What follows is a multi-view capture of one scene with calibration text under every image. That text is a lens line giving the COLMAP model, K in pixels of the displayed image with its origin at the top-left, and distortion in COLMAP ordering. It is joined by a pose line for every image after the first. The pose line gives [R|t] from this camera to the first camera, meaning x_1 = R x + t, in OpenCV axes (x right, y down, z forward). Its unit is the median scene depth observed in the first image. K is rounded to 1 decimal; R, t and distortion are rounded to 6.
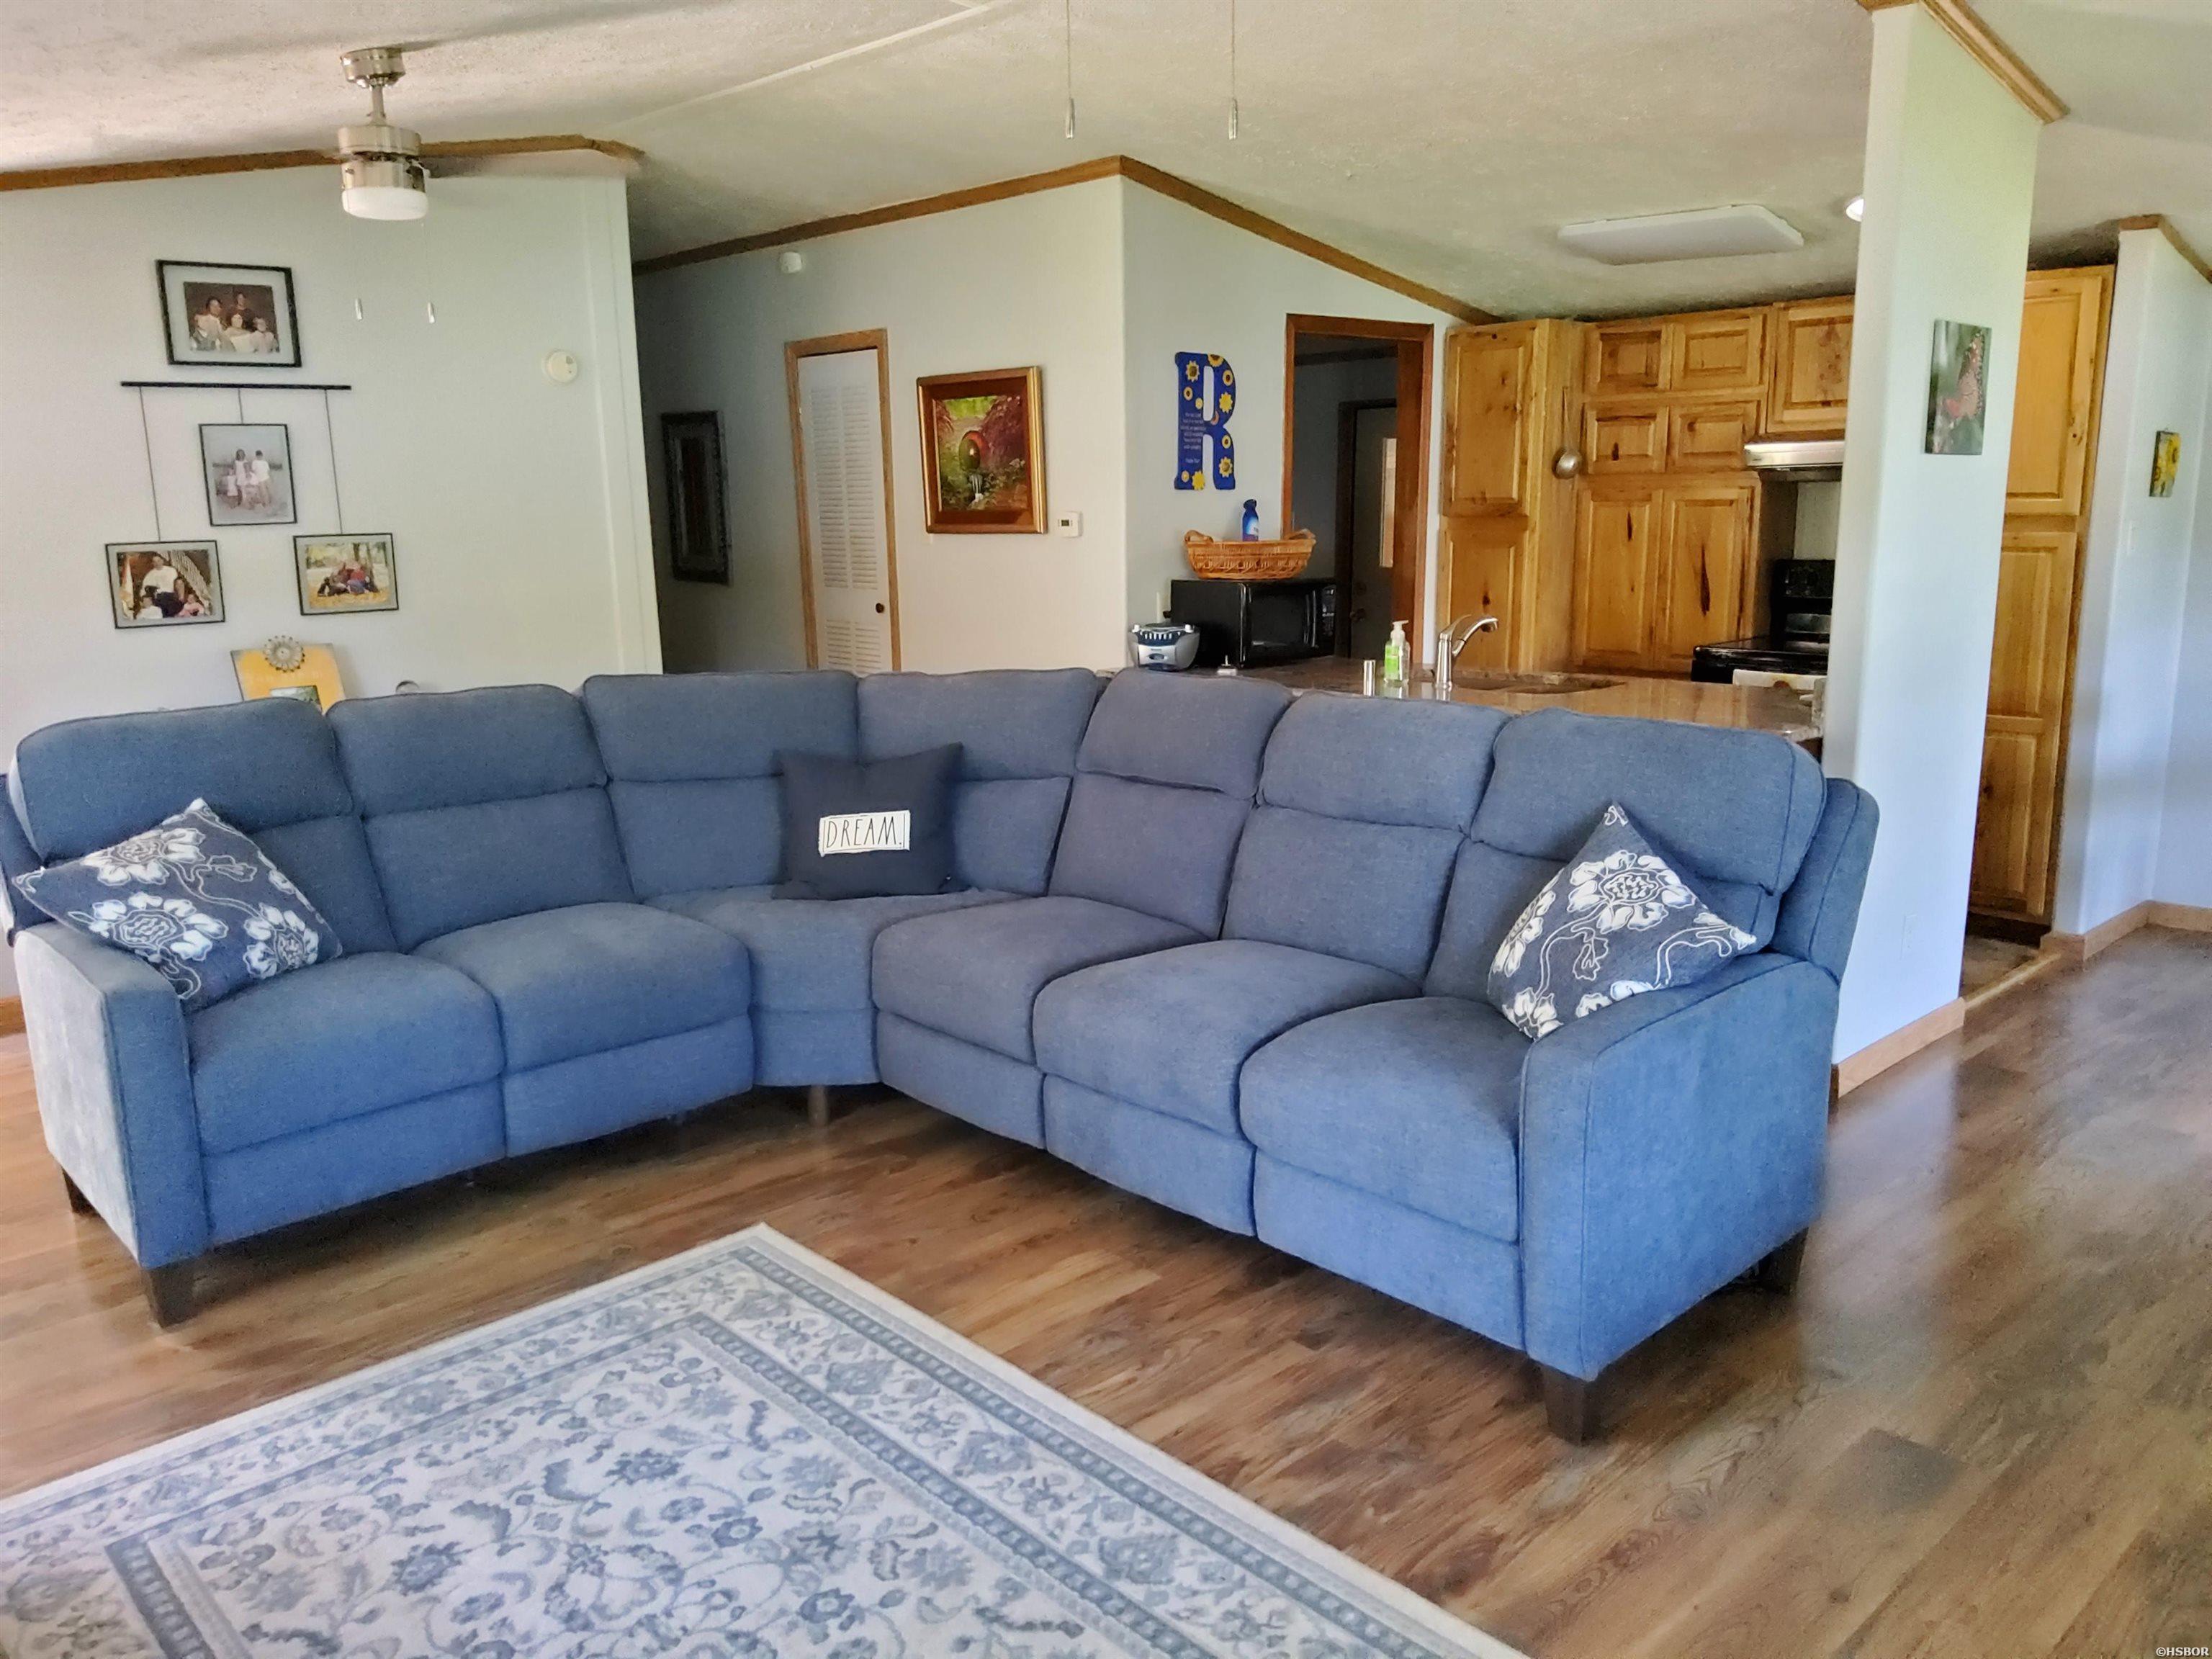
lens RADIAL K [[1668.9, 0, 1111.2], [0, 1668.9, 844.1], [0, 0, 1]] dist [0.030265, -0.046369]
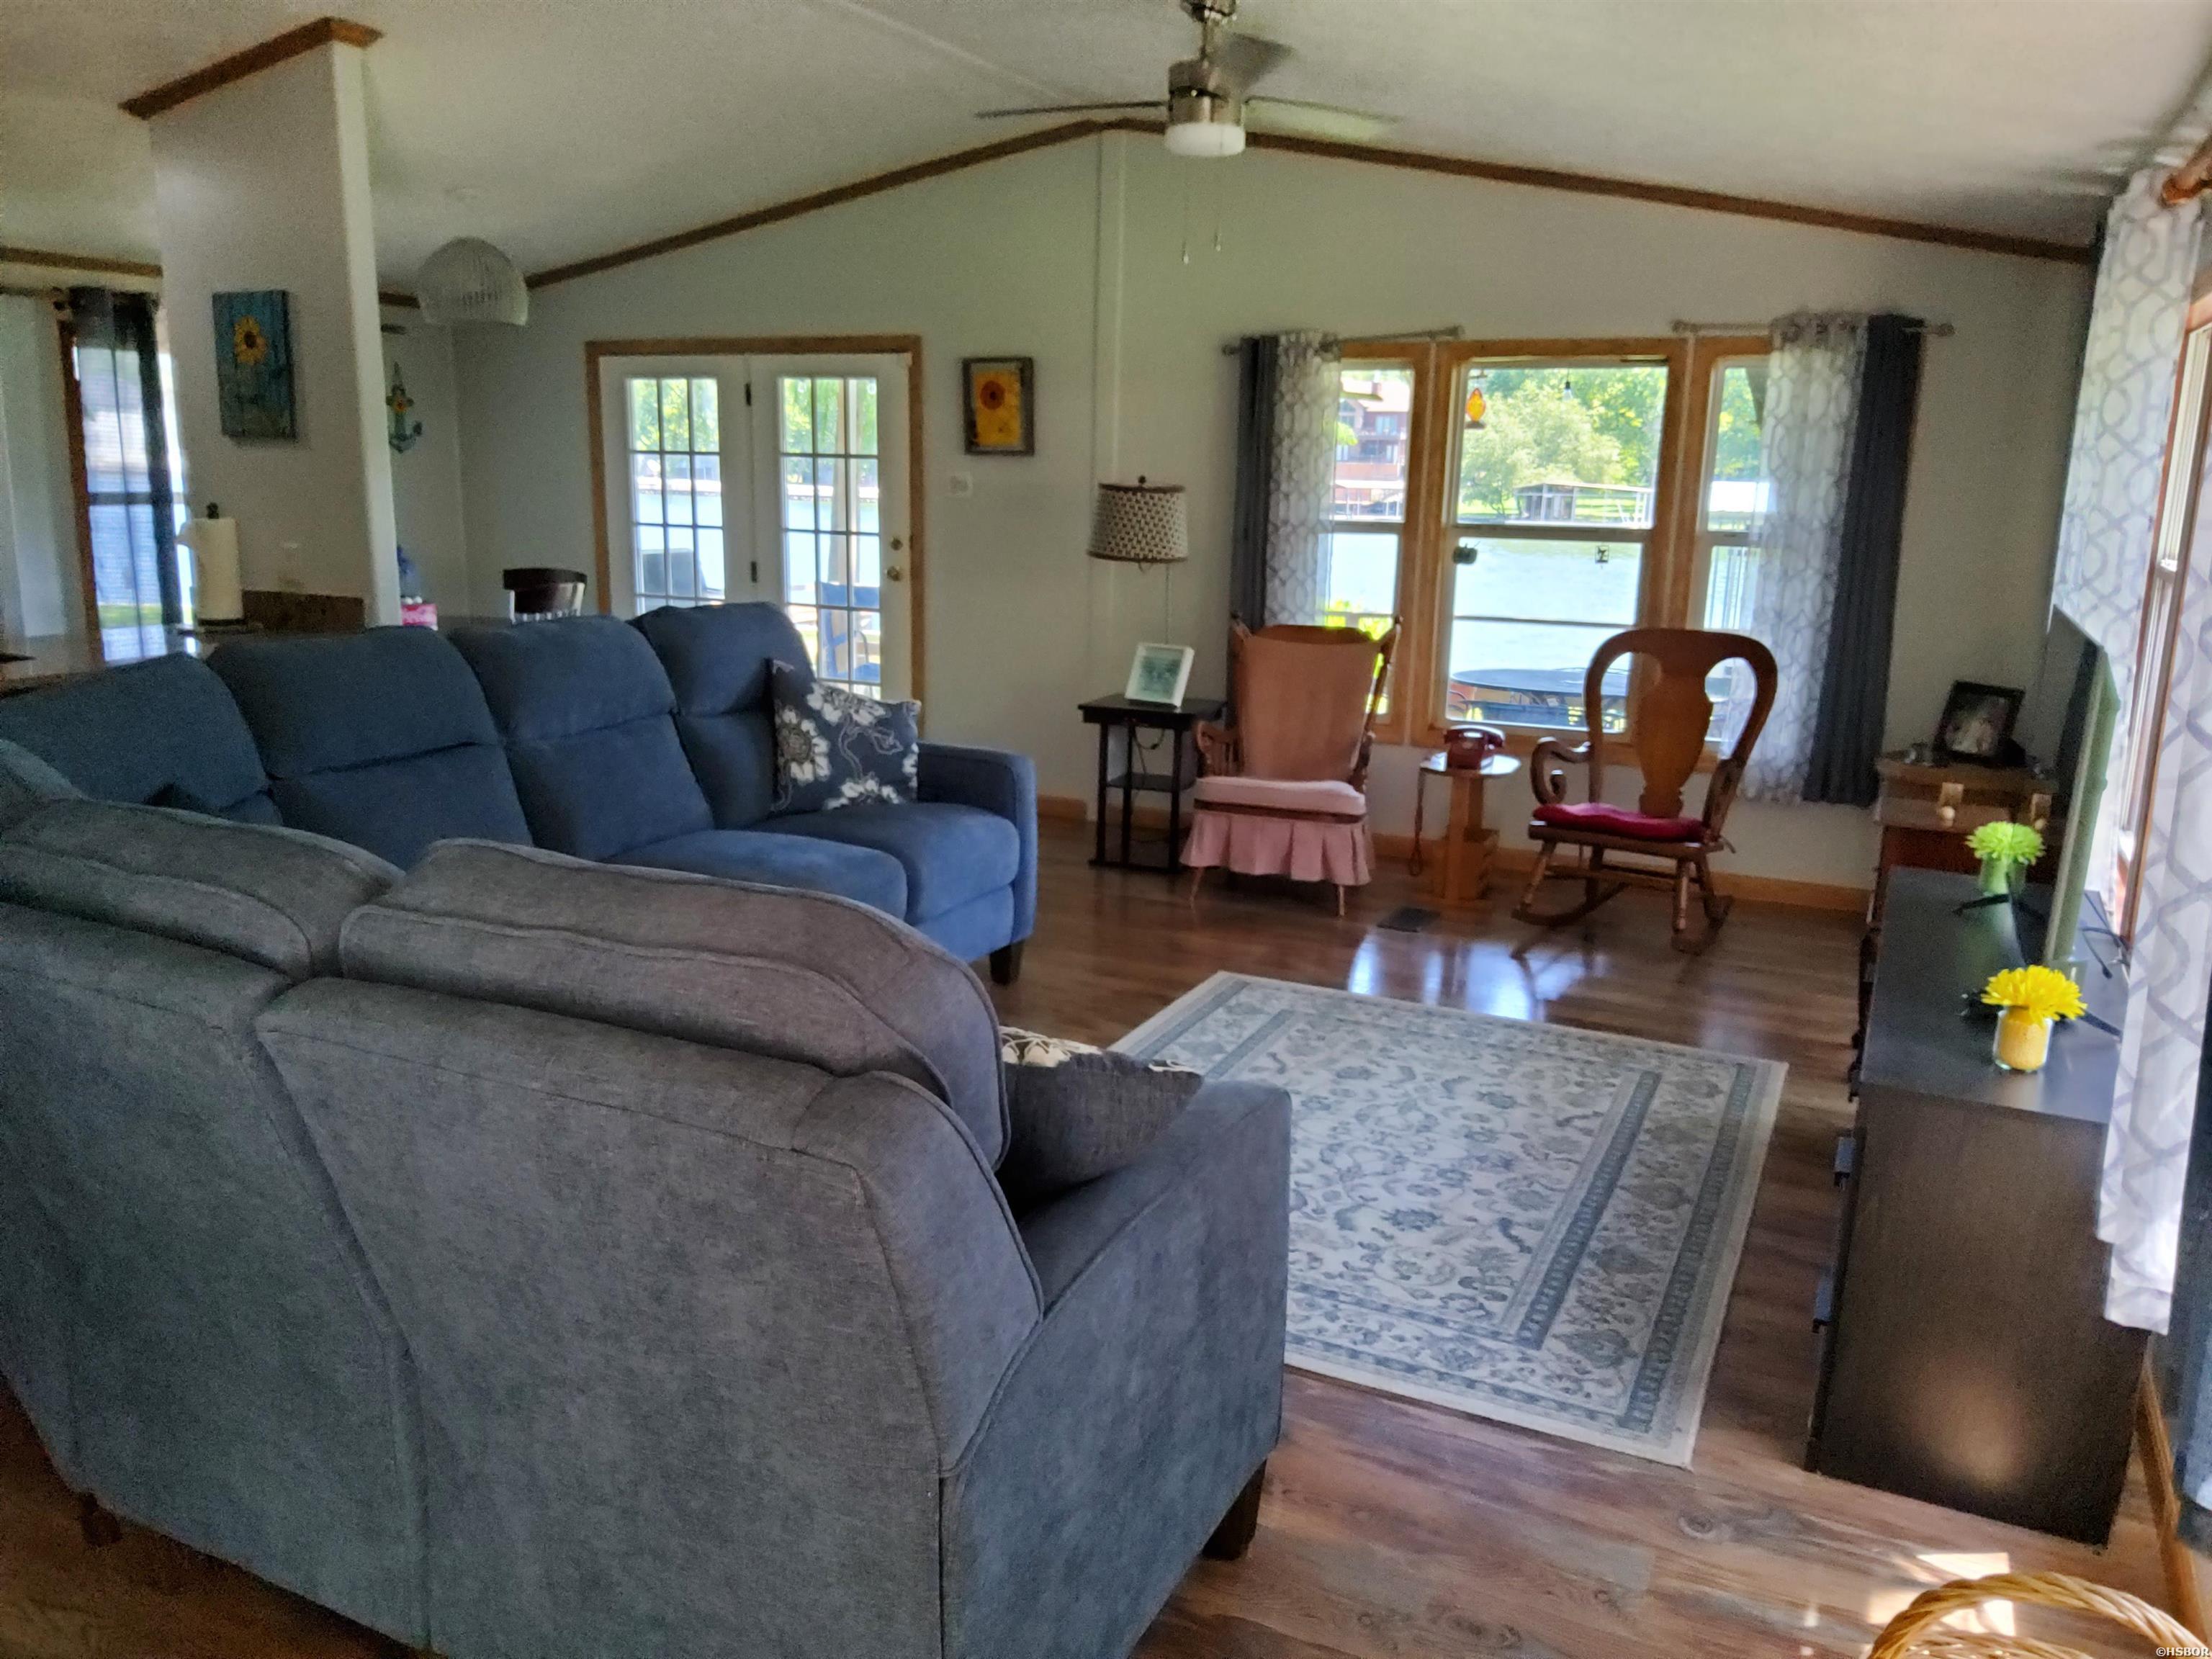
lens RADIAL K [[1668.9, 0, 1091.4], [0, 1668.9, 839.9], [0, 0, 1]] dist [0.030265, -0.046369]
pose [[-0.357985, -0.193138, 0.913534, -0.701911], [0.174800, 0.947214, 0.268757, -0.131346], [-0.917220, 0.255897, -0.305328, 0.734344]]
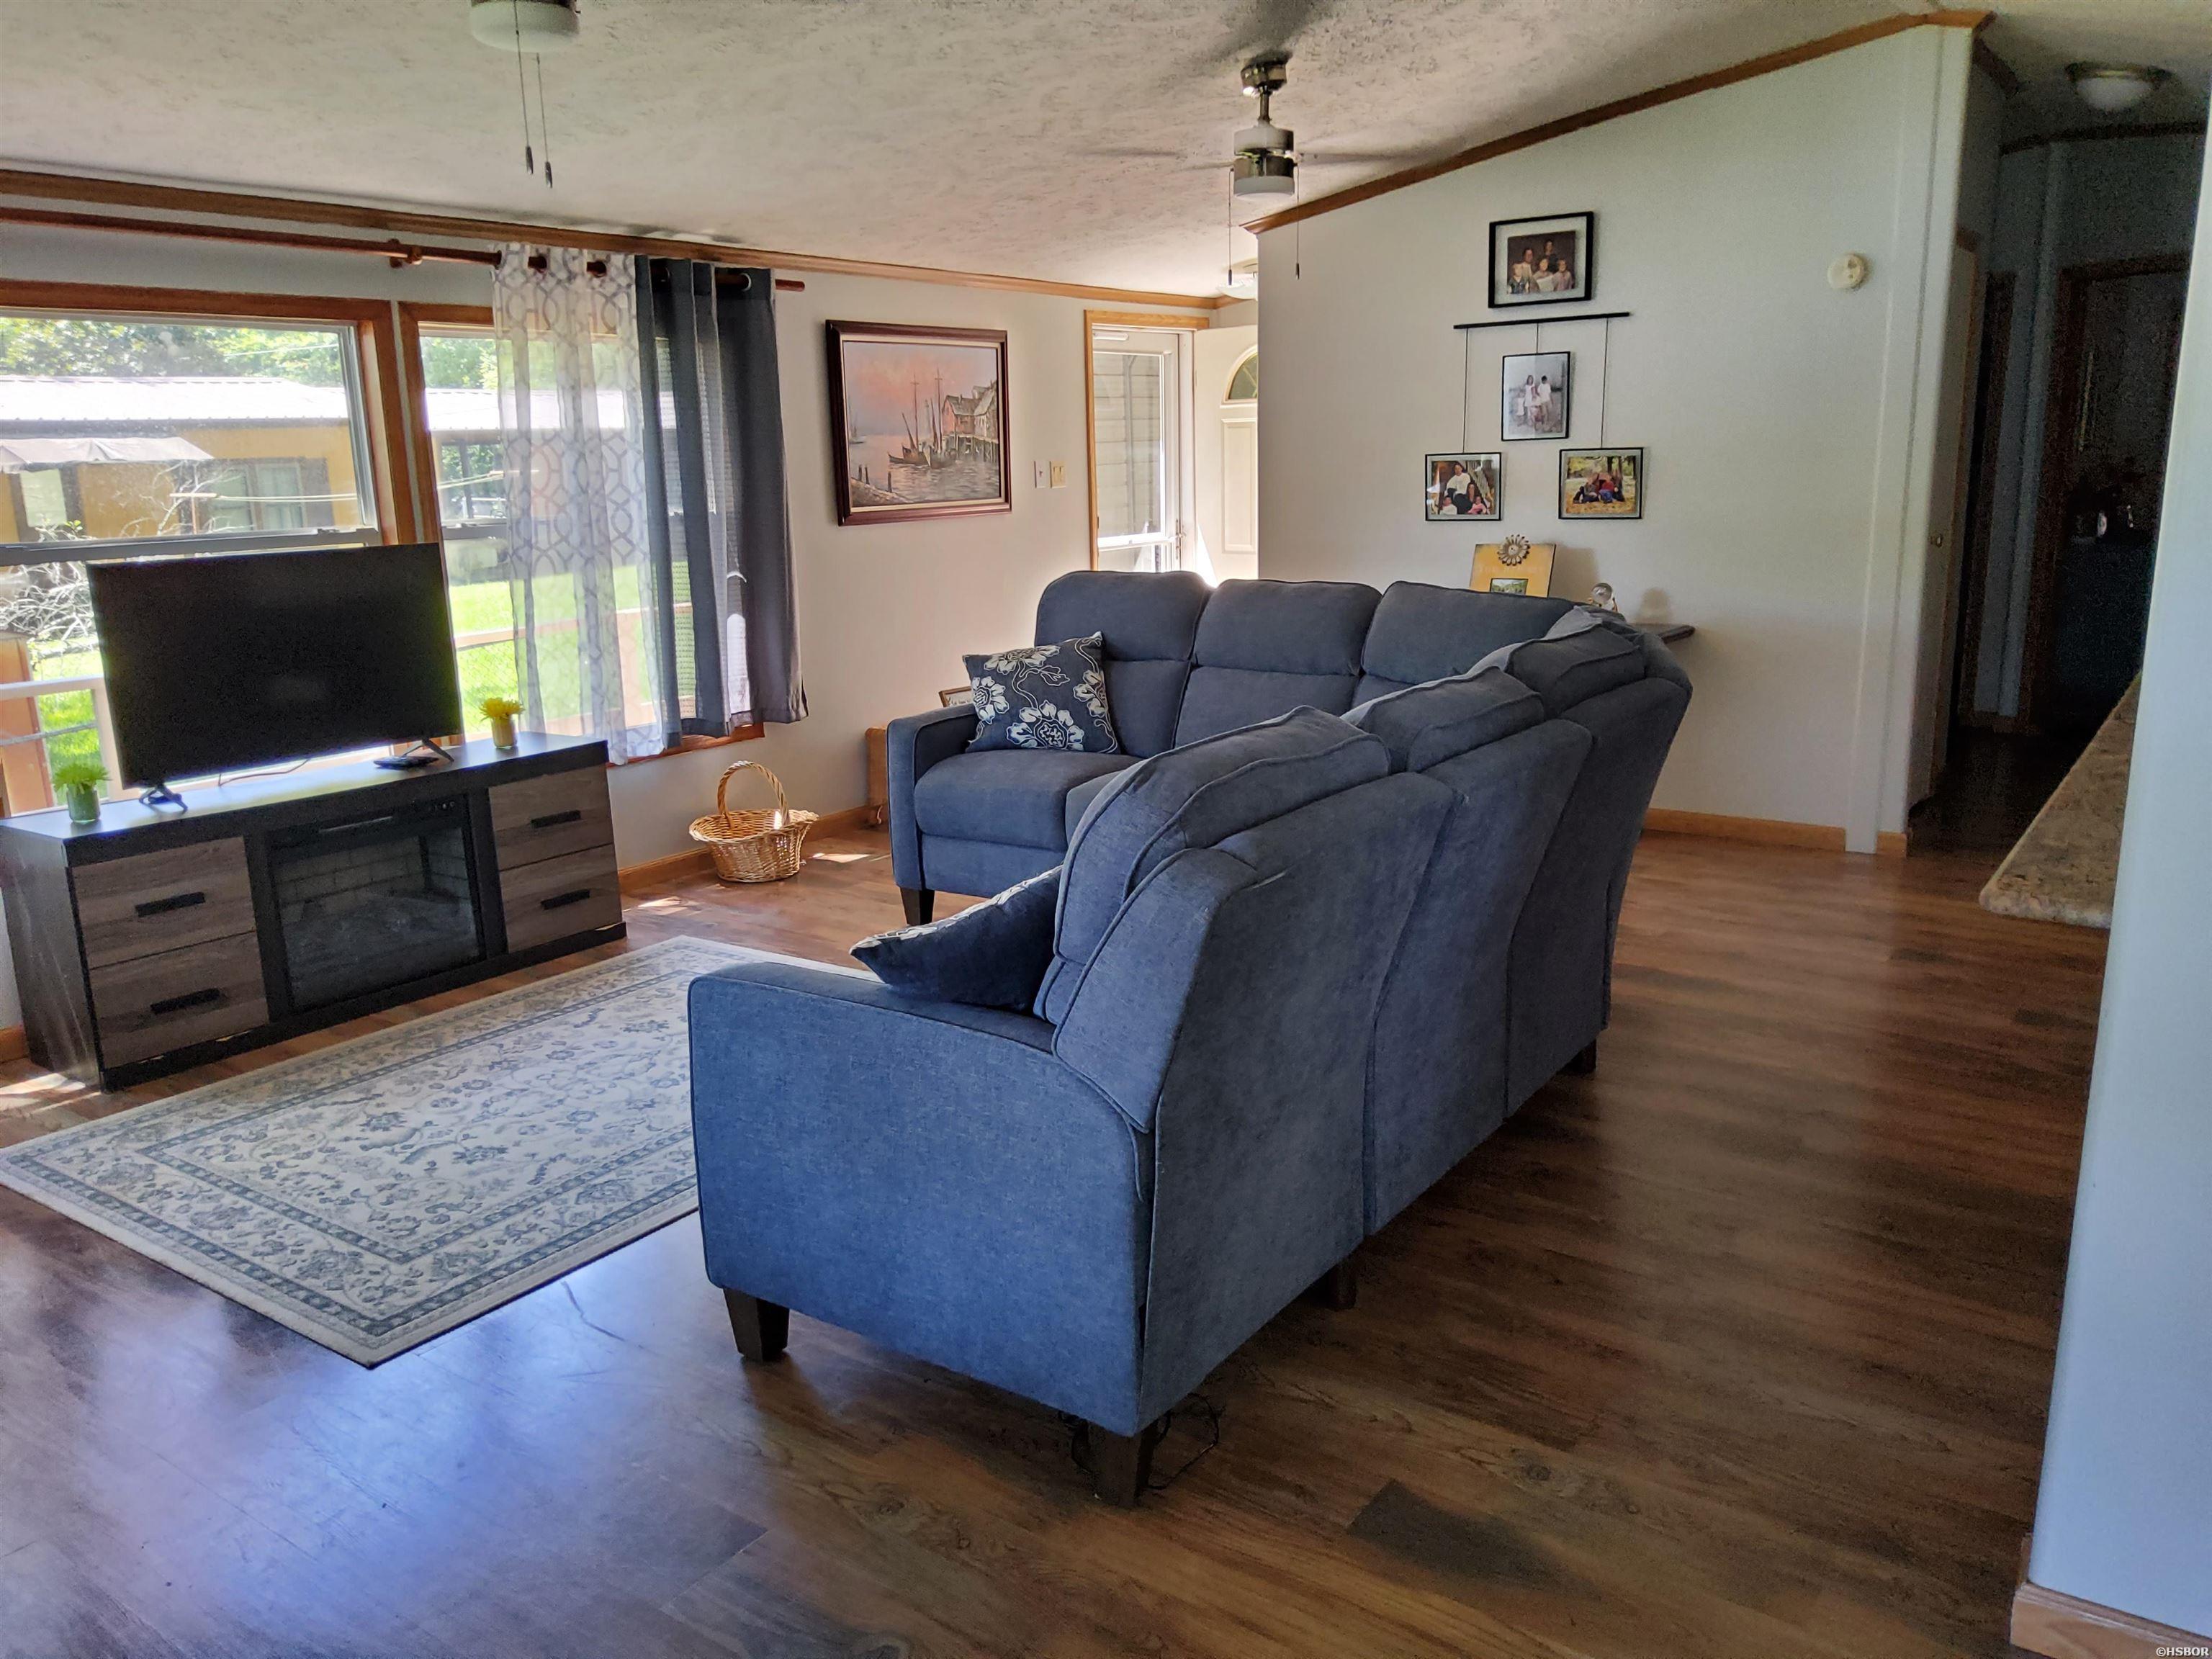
lens RADIAL K [[1668.9, 0, 1104.8], [0, 1668.9, 844.5], [0, 0, 1]] dist [0.030265, -0.046369]
pose [[0.199460, 0.241477, -0.949686, 0.634694], [-0.183795, 0.961180, 0.205798, -0.104824], [0.962515, 0.133499, 0.236099, 0.474482]]
